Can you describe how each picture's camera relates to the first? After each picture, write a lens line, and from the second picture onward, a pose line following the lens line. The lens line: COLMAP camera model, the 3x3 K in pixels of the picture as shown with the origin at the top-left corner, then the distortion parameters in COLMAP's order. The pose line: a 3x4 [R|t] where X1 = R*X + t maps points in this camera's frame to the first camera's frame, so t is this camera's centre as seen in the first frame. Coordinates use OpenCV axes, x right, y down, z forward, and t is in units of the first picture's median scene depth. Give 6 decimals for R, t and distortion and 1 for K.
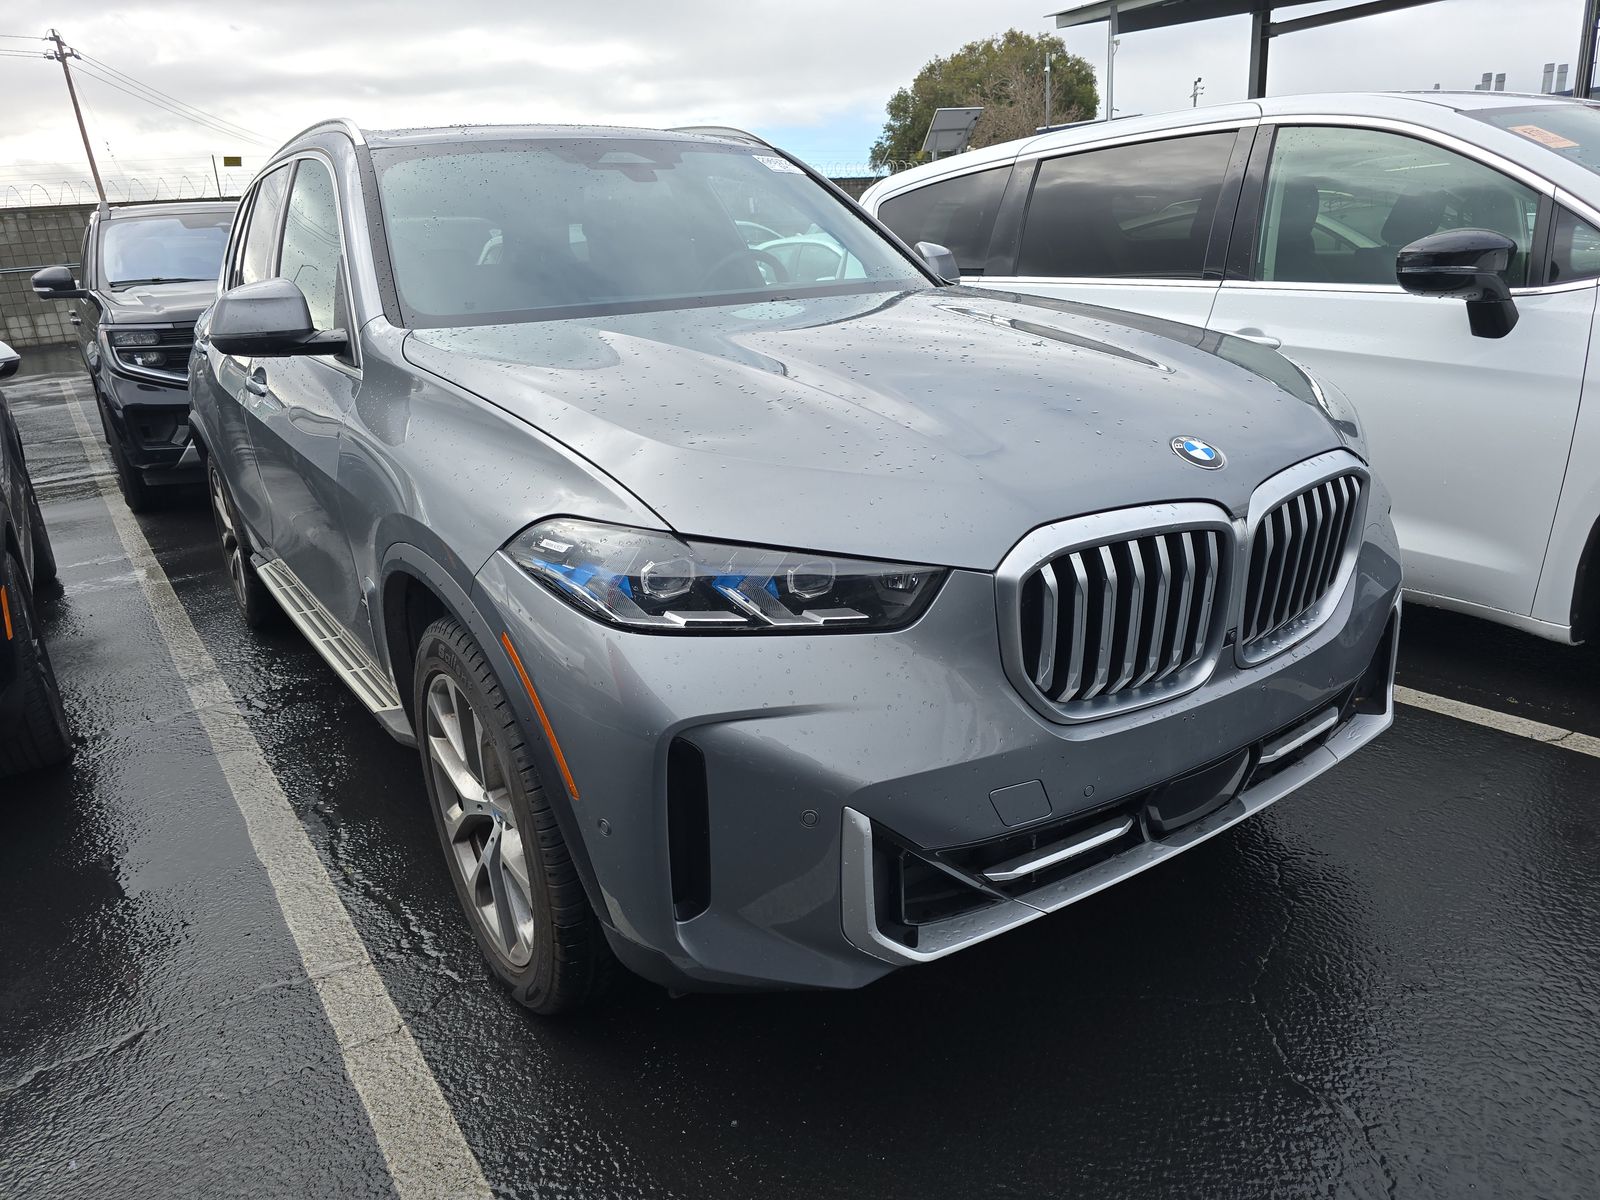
lens RADIAL K [[1091.6, 0, 791.7], [0, 1091.6, 606.9], [0, 0, 1]] dist [0.064295, -0.060253]
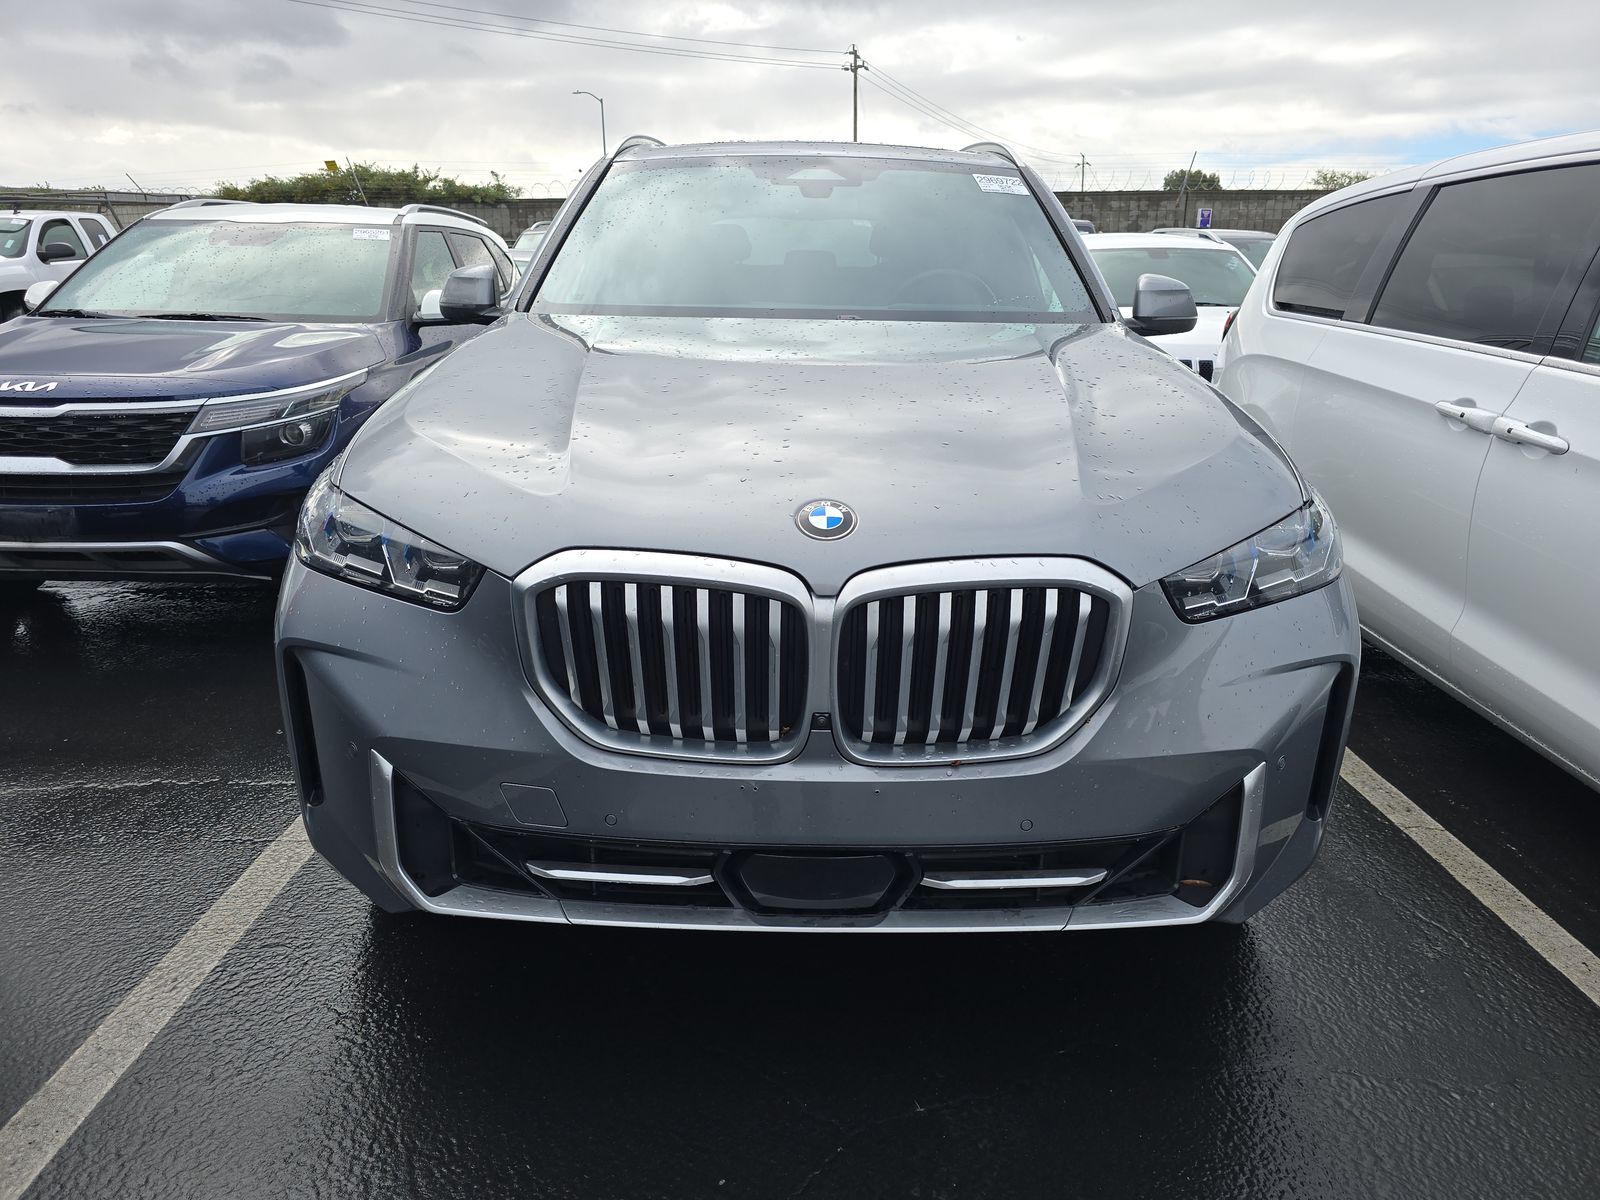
lens RADIAL K [[1091.6, 0, 791.7], [0, 1091.6, 606.9], [0, 0, 1]] dist [0.064295, -0.060253]
pose [[0.817703, 0.235774, -0.525141, 0.513755], [-0.236116, 0.969373, 0.067563, -0.075082], [0.524987, 0.068748, 0.848329, 0.125482]]
